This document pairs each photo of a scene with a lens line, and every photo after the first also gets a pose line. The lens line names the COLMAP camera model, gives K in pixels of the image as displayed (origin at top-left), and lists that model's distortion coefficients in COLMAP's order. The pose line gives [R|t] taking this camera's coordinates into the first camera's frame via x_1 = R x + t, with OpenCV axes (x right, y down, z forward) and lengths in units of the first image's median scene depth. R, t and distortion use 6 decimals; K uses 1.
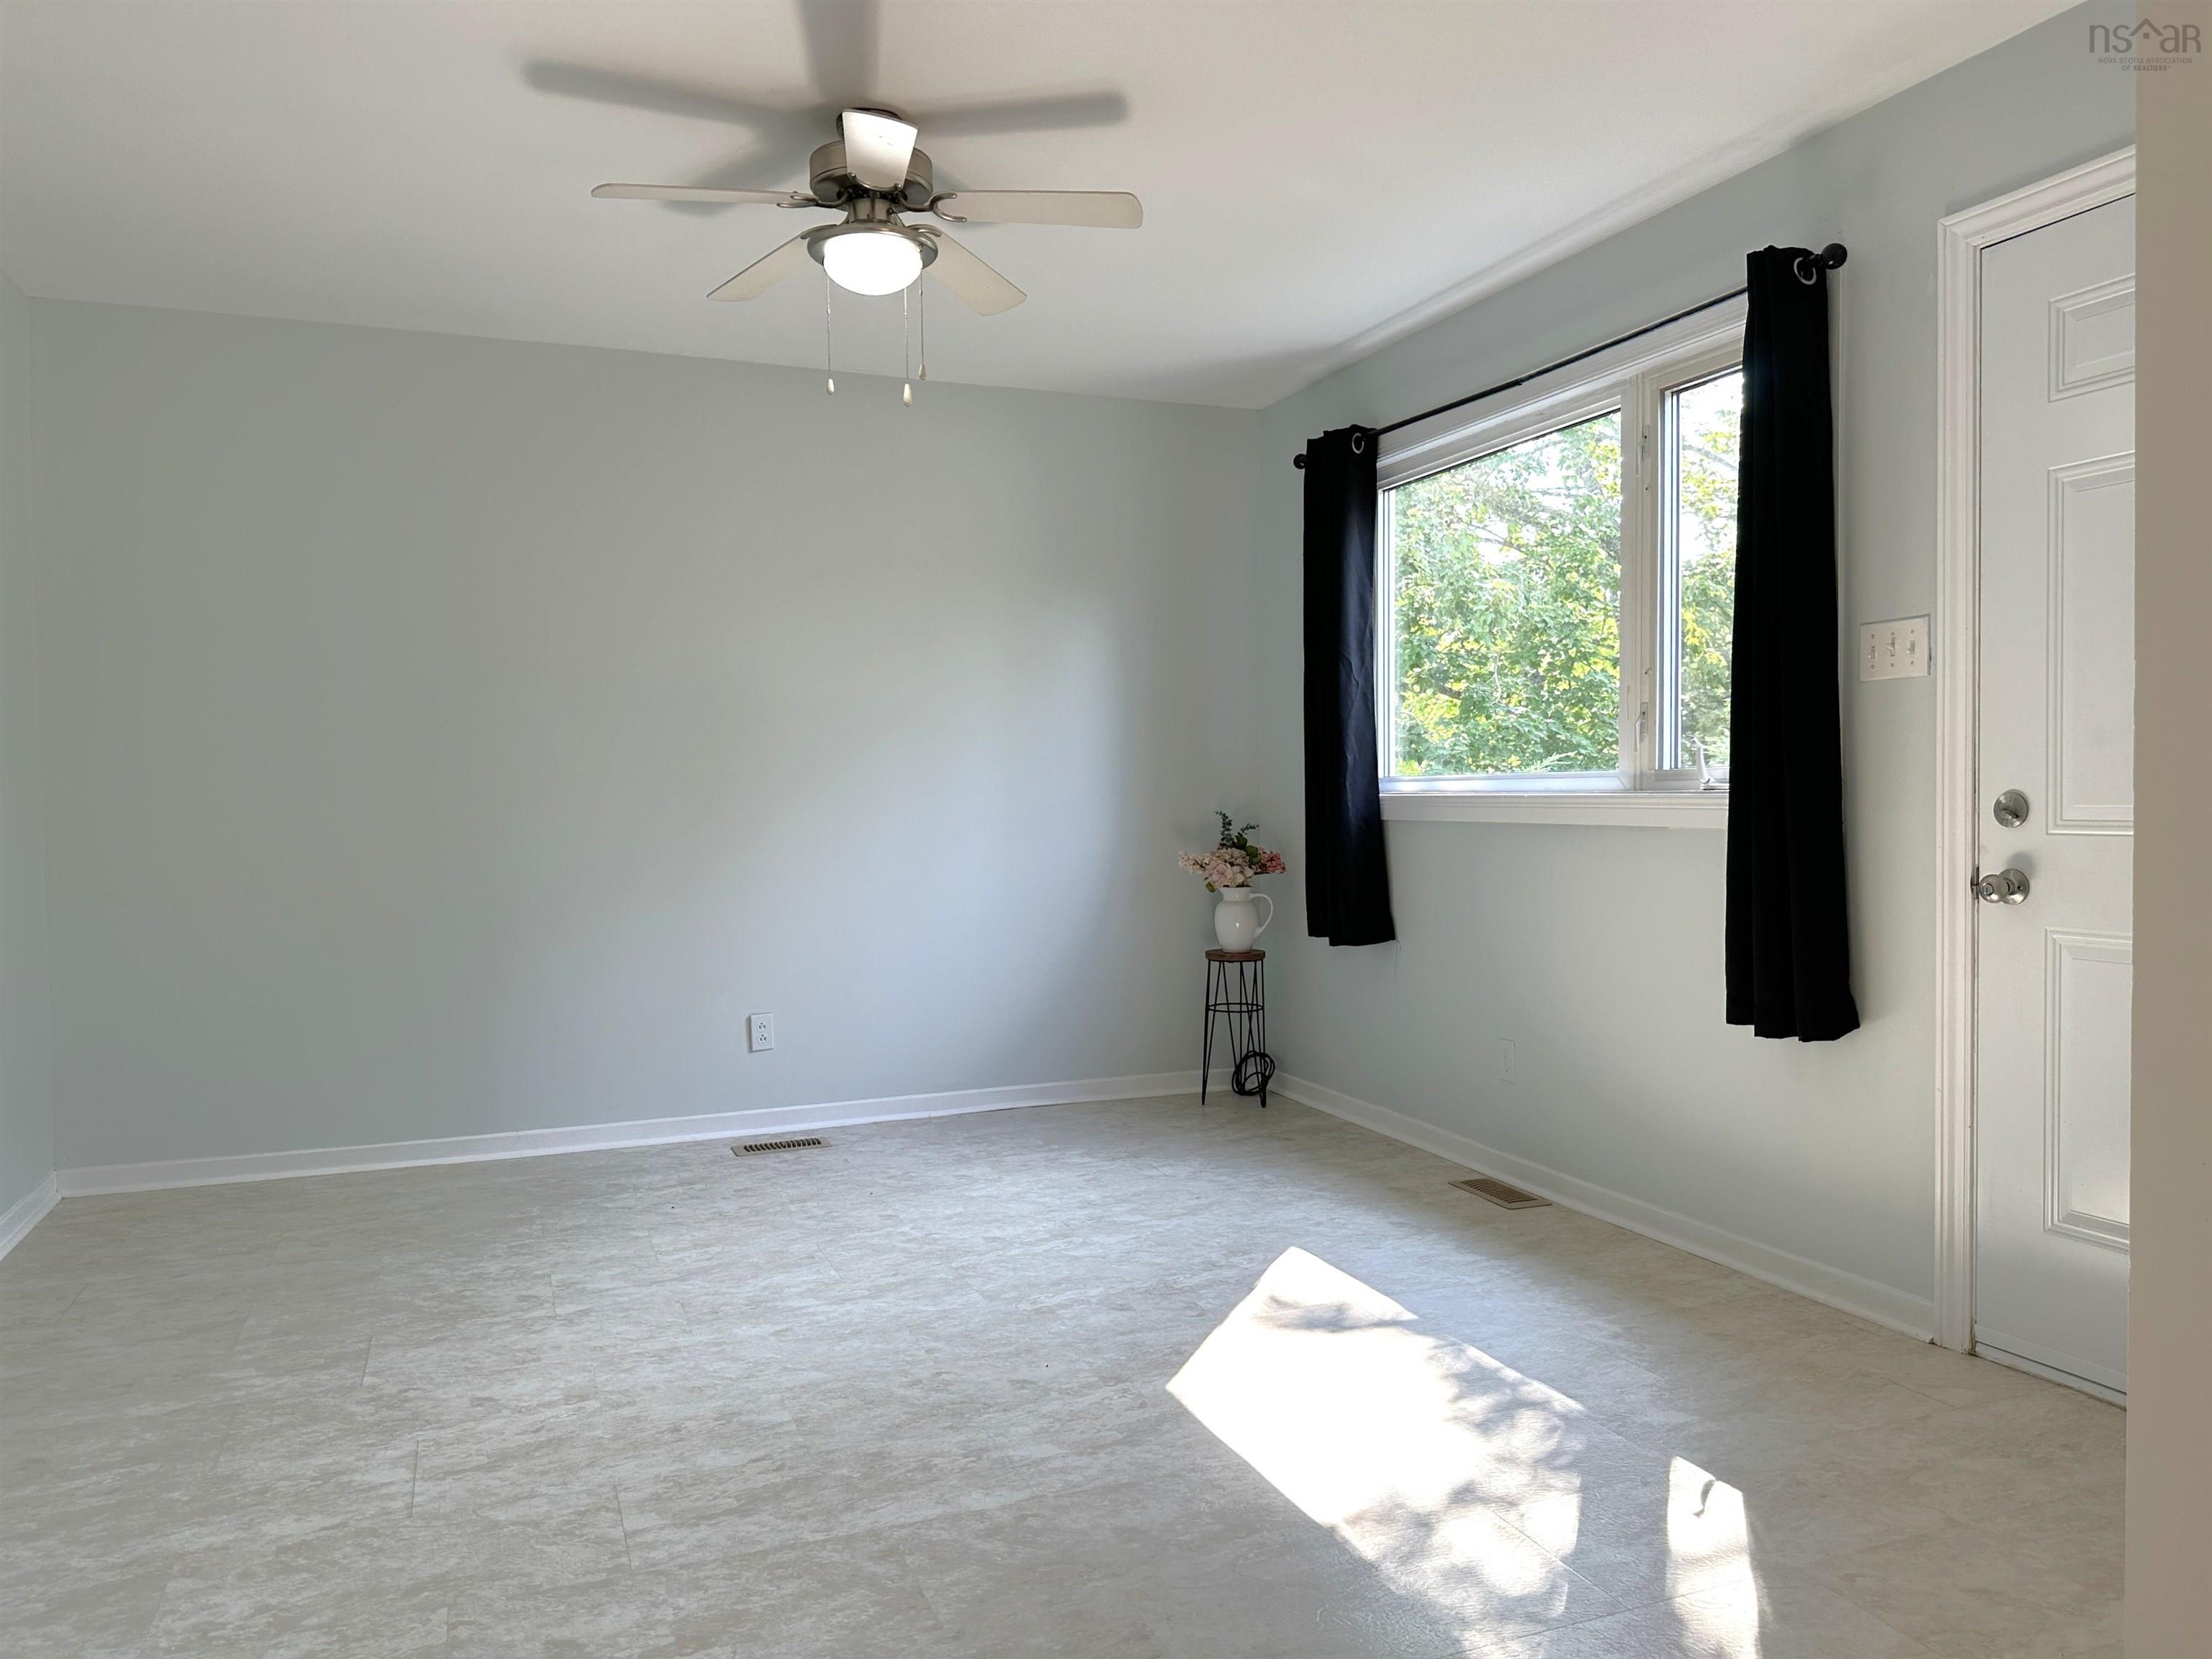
lens RADIAL K [[1599.7, 0, 1102.0], [0, 1599.7, 828.0], [0, 0, 1]] dist [0.138615, -0.209999]
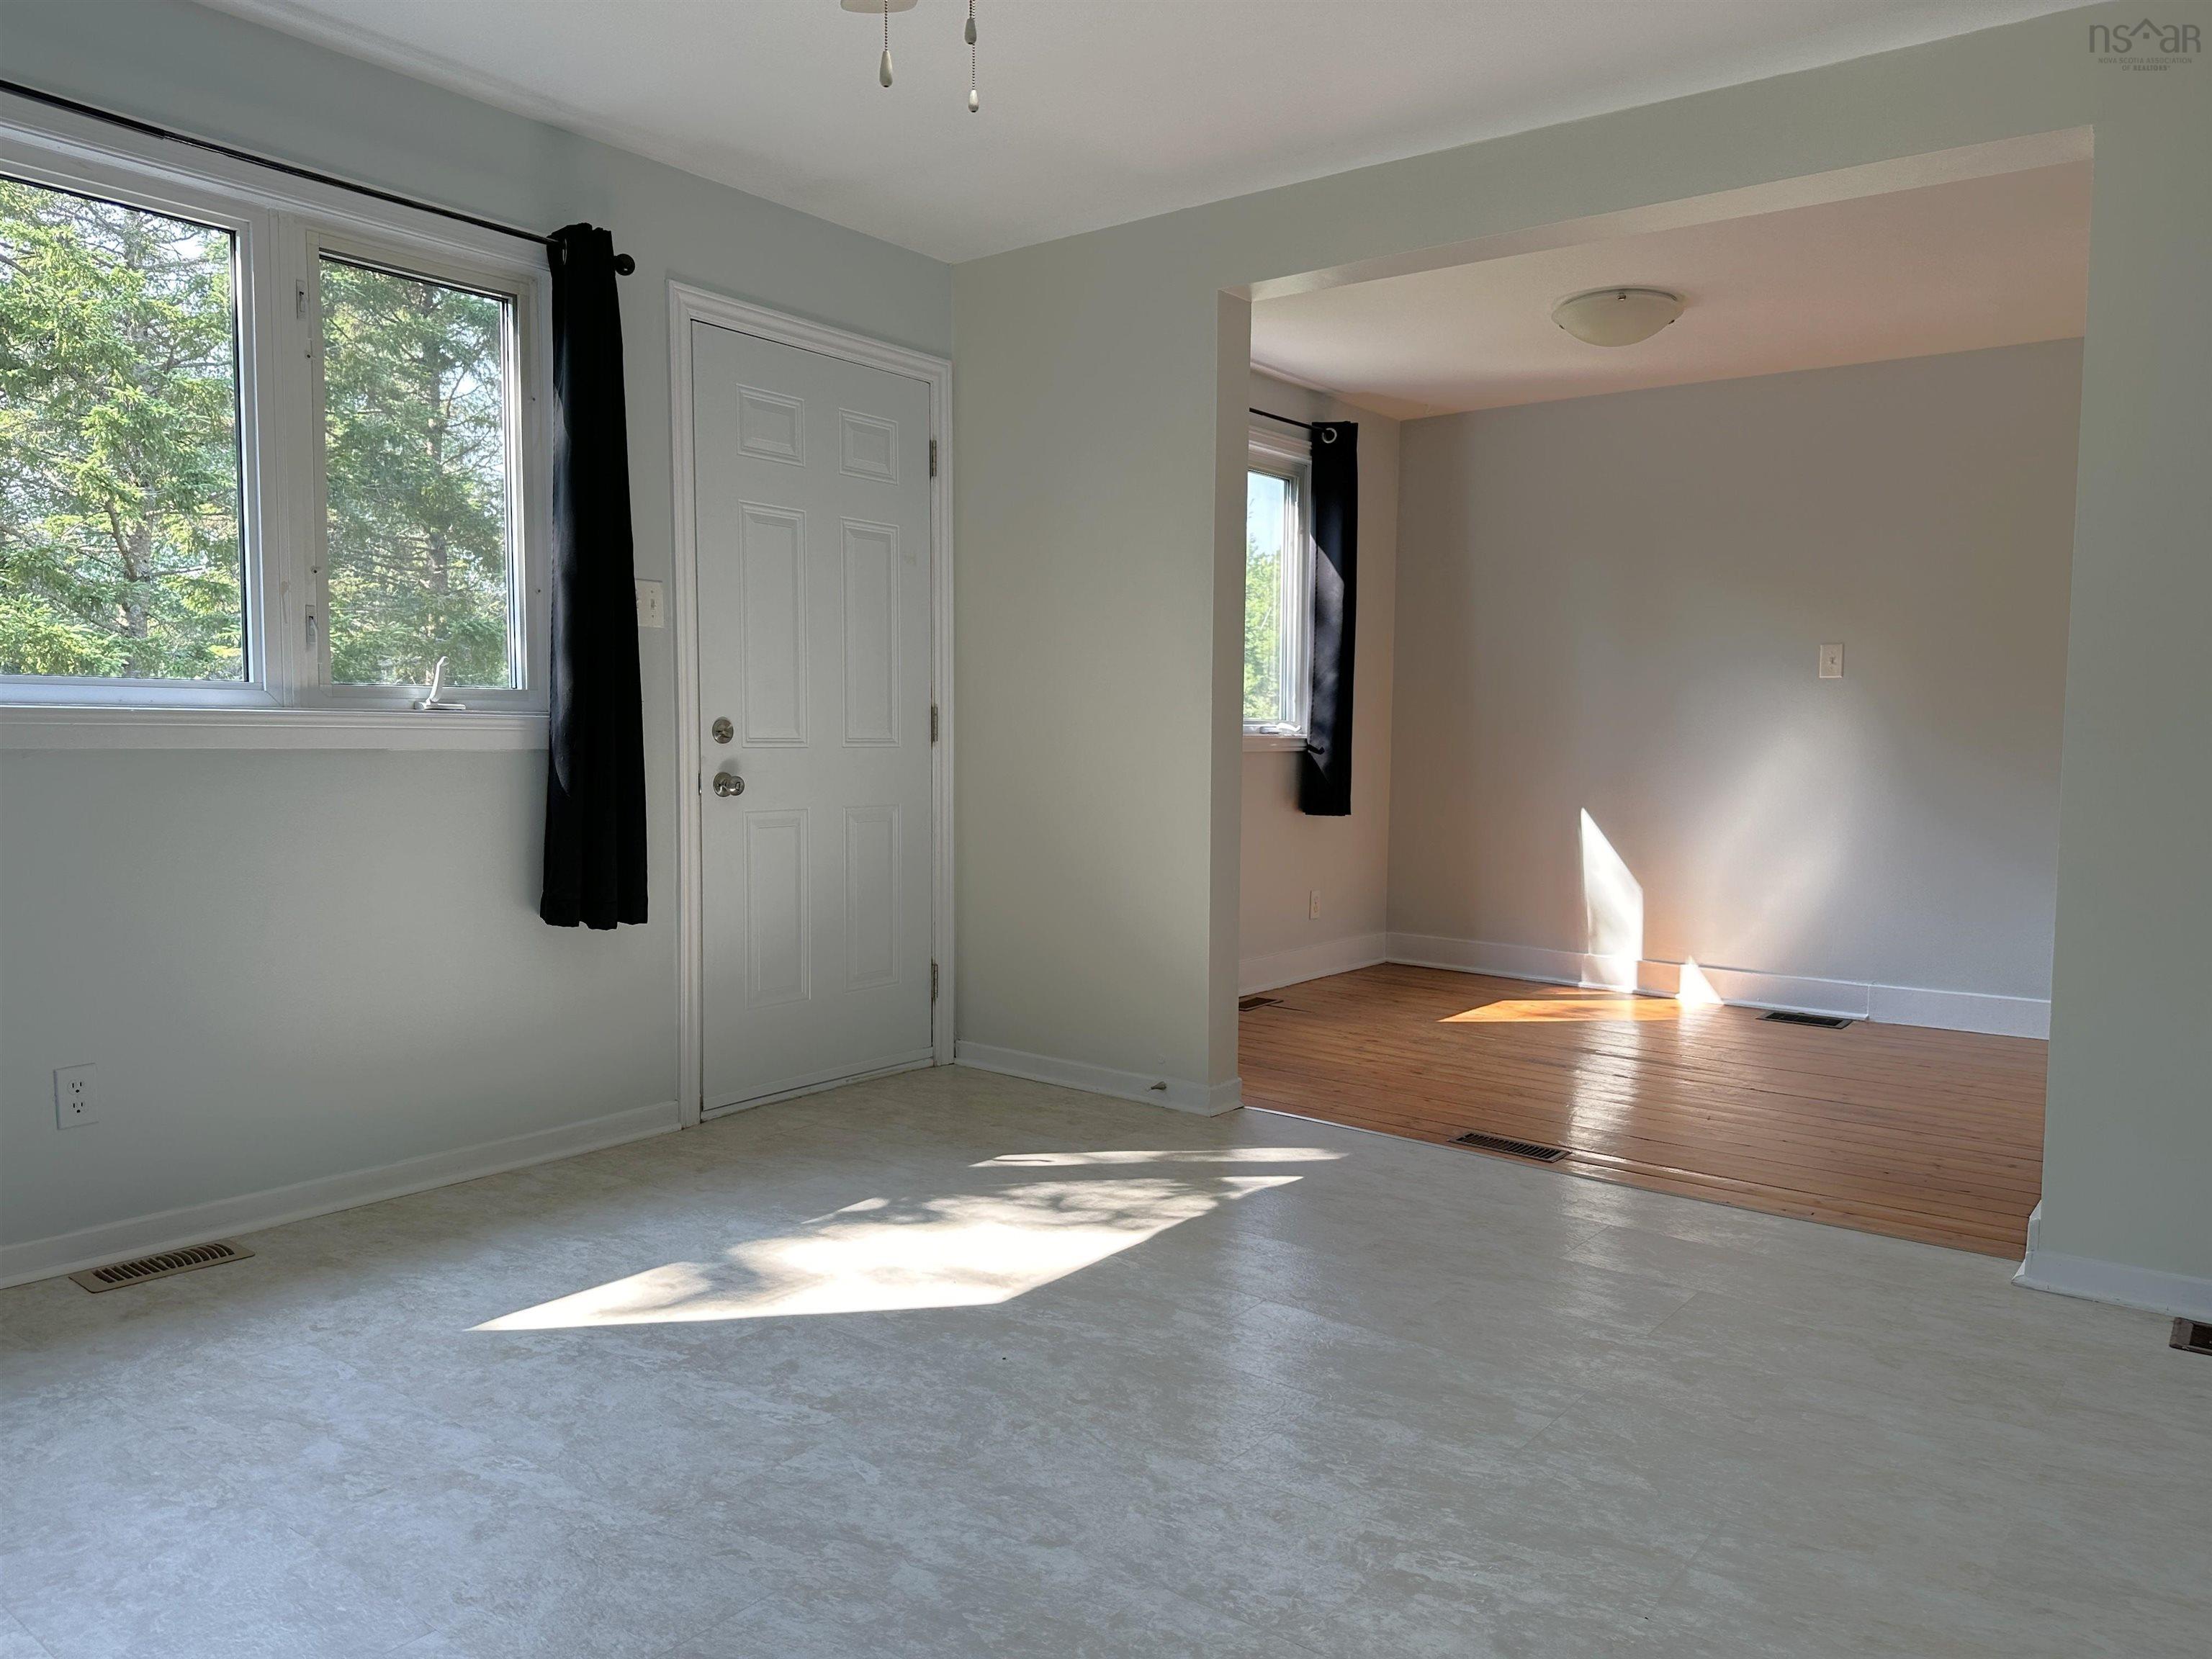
lens RADIAL K [[1599.7, 0, 1102.0], [0, 1599.7, 828.0], [0, 0, 1]] dist [0.138615, -0.209999]
pose [[-0.529213, -0.044227, 0.847335, -0.766264], [0.016388, 0.997922, 0.062322, -0.007254], [-0.848330, 0.046868, -0.527389, 1.361120]]
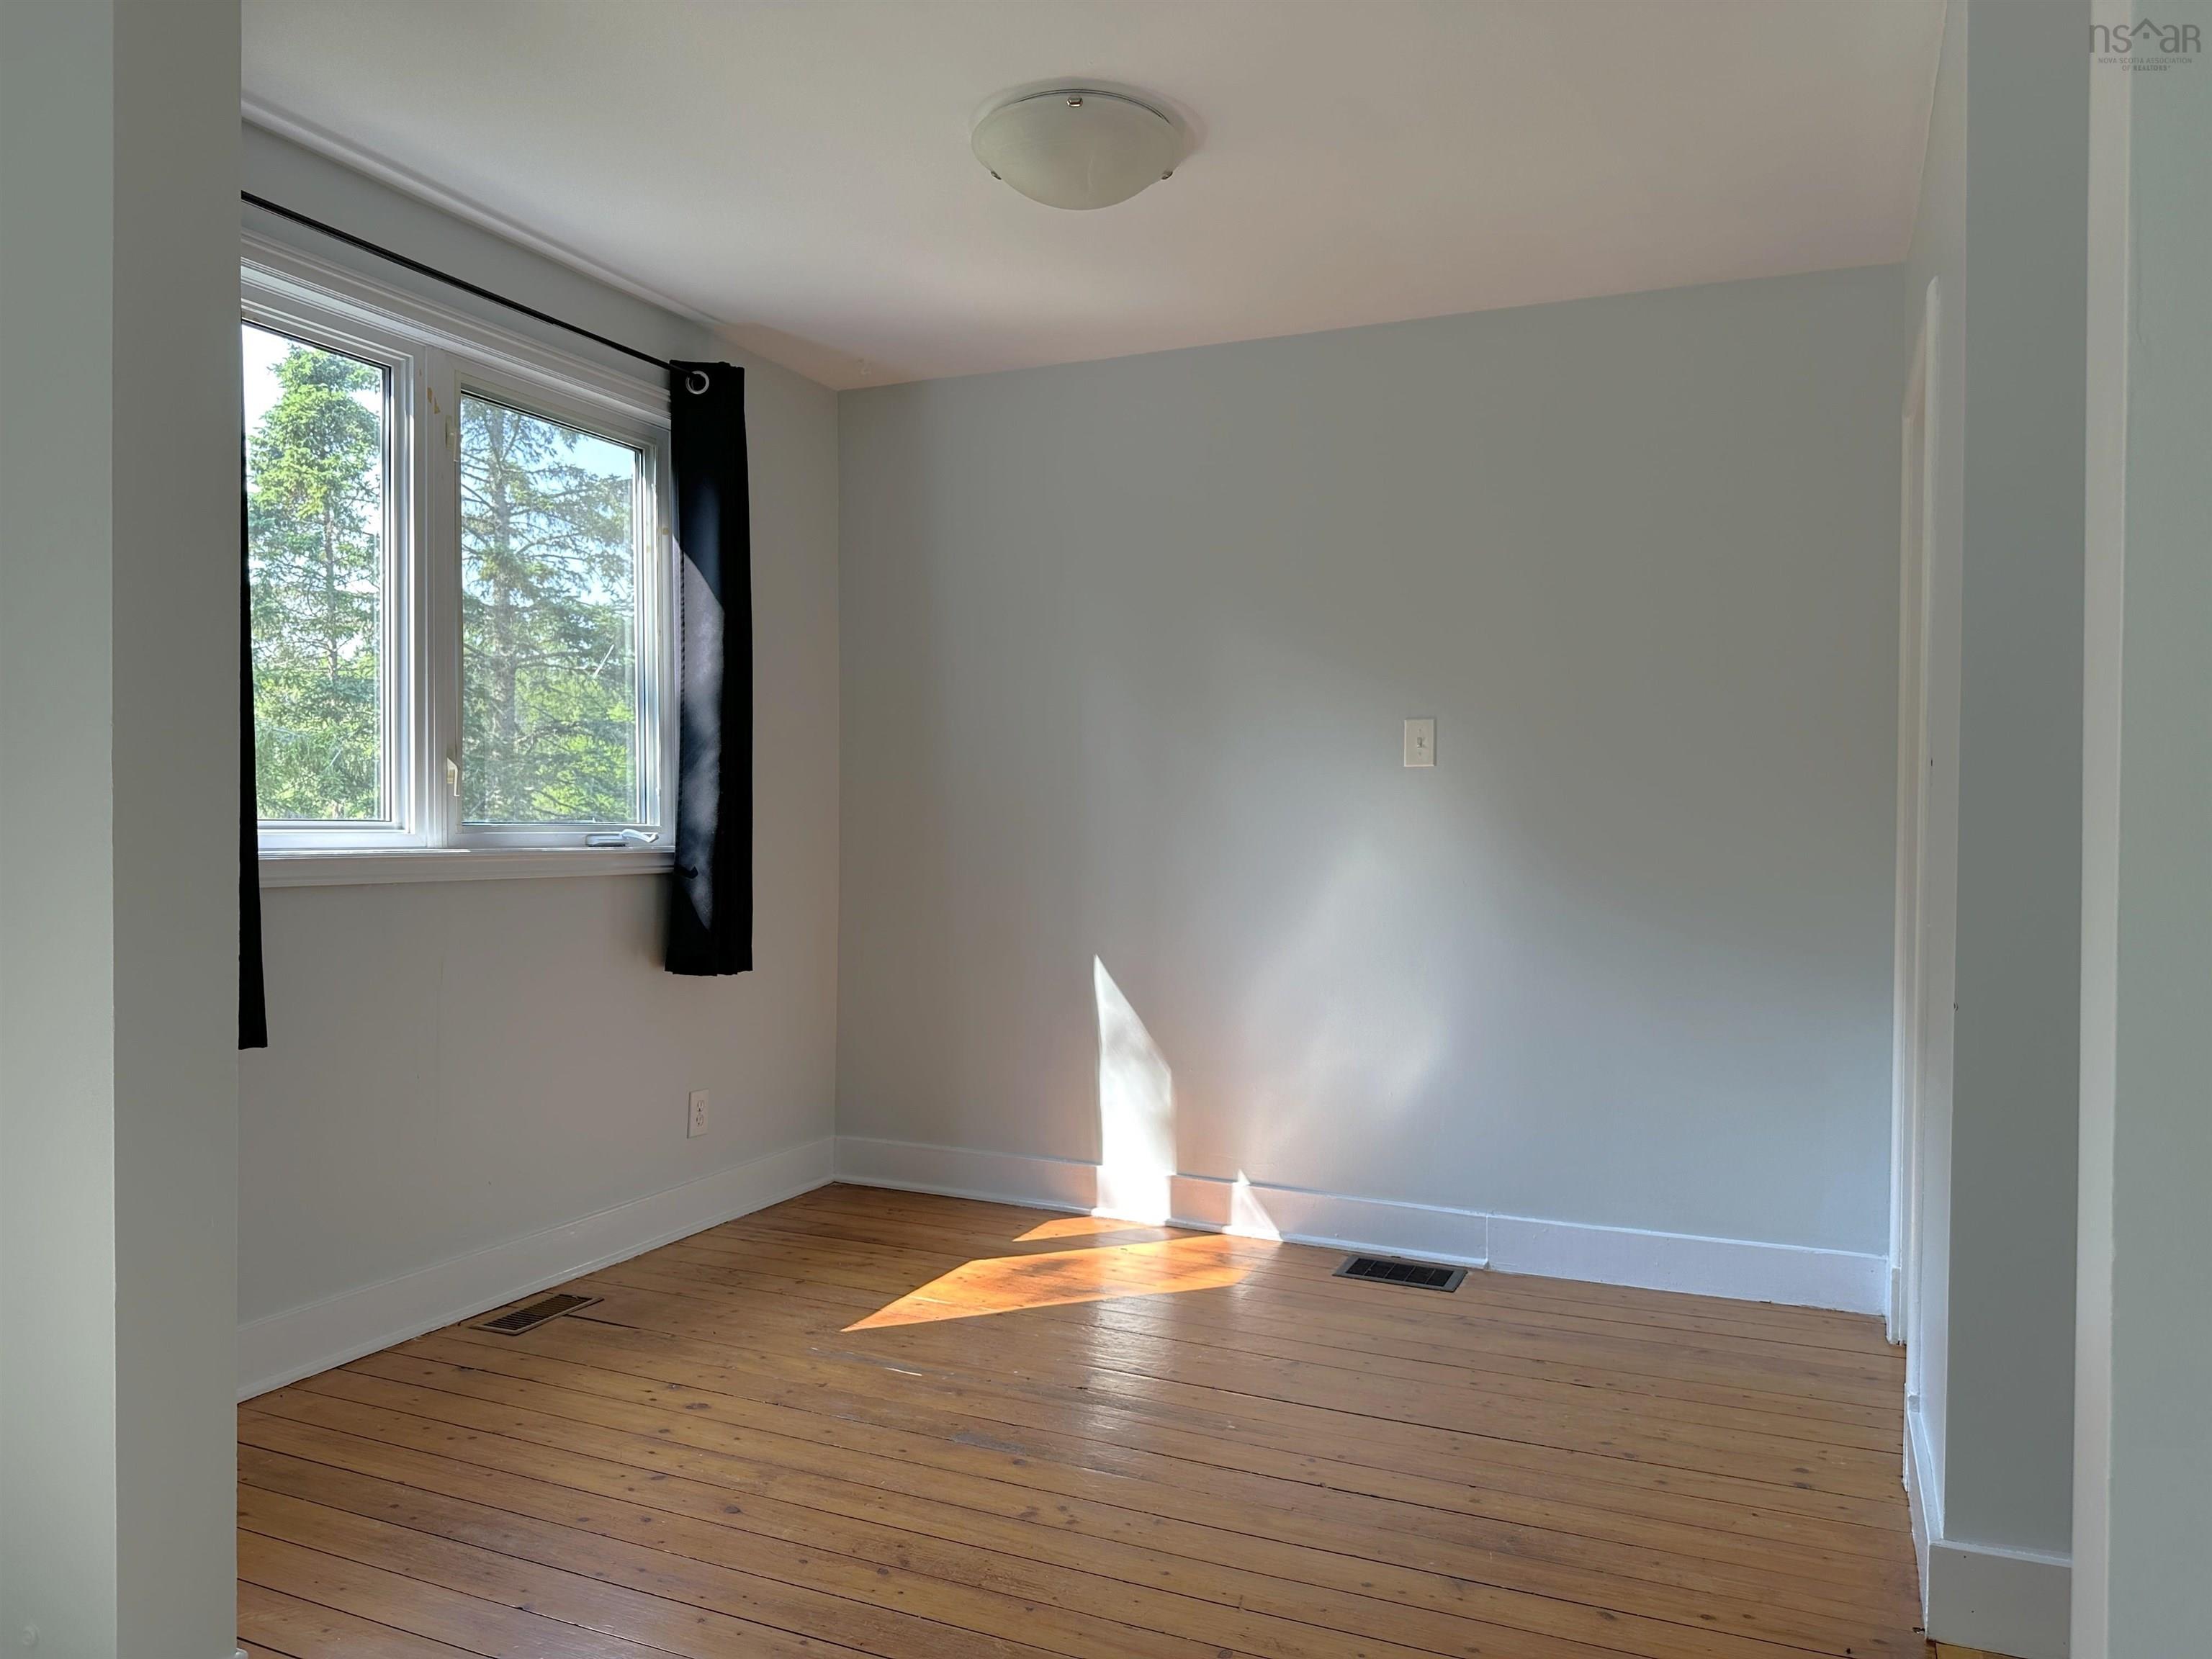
lens RADIAL K [[1599.7, 0, 1102.0], [0, 1599.7, 828.0], [0, 0, 1]] dist [0.138615, -0.209999]
pose [[-0.708851, 0.004396, 0.705344, -0.332891], [0.018142, 0.999763, 0.012002, -0.018705], [-0.705124, 0.021304, -0.708763, 0.736578]]
